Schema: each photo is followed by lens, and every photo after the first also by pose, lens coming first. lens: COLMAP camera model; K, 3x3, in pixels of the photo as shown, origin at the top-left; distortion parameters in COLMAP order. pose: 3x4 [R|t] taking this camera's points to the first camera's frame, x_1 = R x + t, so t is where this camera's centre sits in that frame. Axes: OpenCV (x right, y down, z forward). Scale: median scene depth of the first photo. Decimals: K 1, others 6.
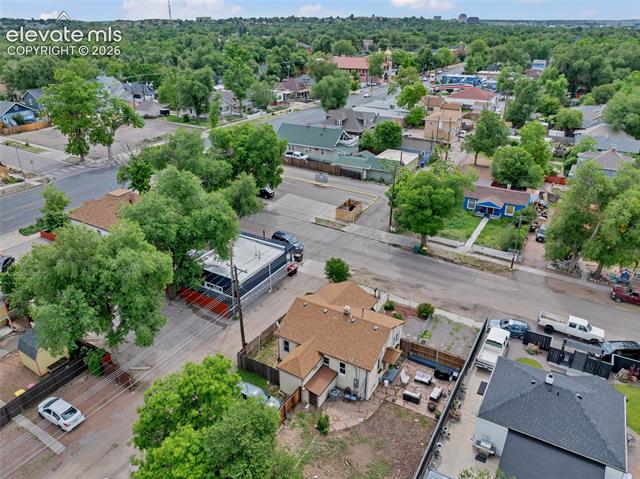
lens RADIAL K [[451.4, 0, 318.0], [0, 451.4, 240.8], [0, 0, 1]] dist [-0.037945, -0.001063]
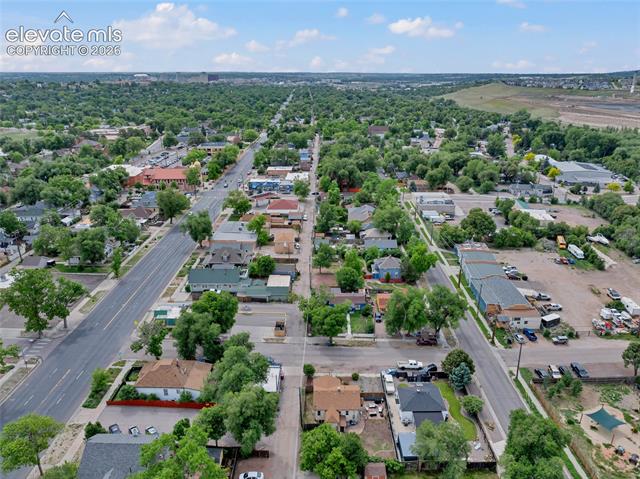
lens RADIAL K [[451.4, 0, 318.0], [0, 451.4, 240.8], [0, 0, 1]] dist [-0.037945, -0.001063]
pose [[0.860482, -0.177636, 0.477511, -0.731103], [0.219421, 0.975083, -0.032664, -0.395810], [-0.459811, 0.132883, 0.878018, -0.808044]]
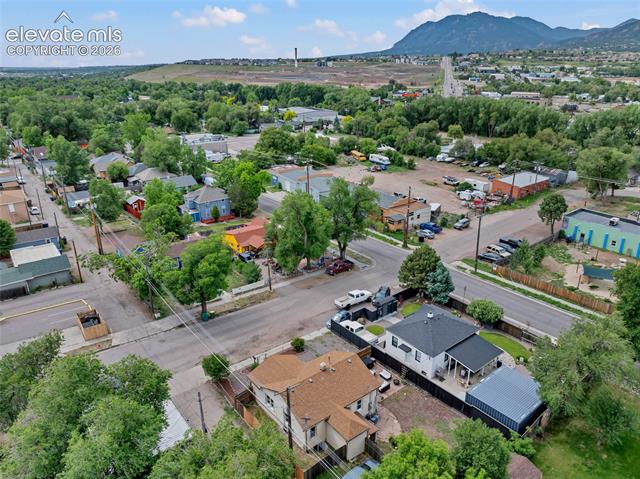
lens RADIAL K [[451.4, 0, 318.0], [0, 451.4, 240.8], [0, 0, 1]] dist [-0.037945, -0.001063]
pose [[0.343506, -0.329215, 0.879557, -0.589780], [0.400968, 0.898307, 0.179637, -0.239313], [-0.849251, 0.290968, 0.440579, 0.303535]]
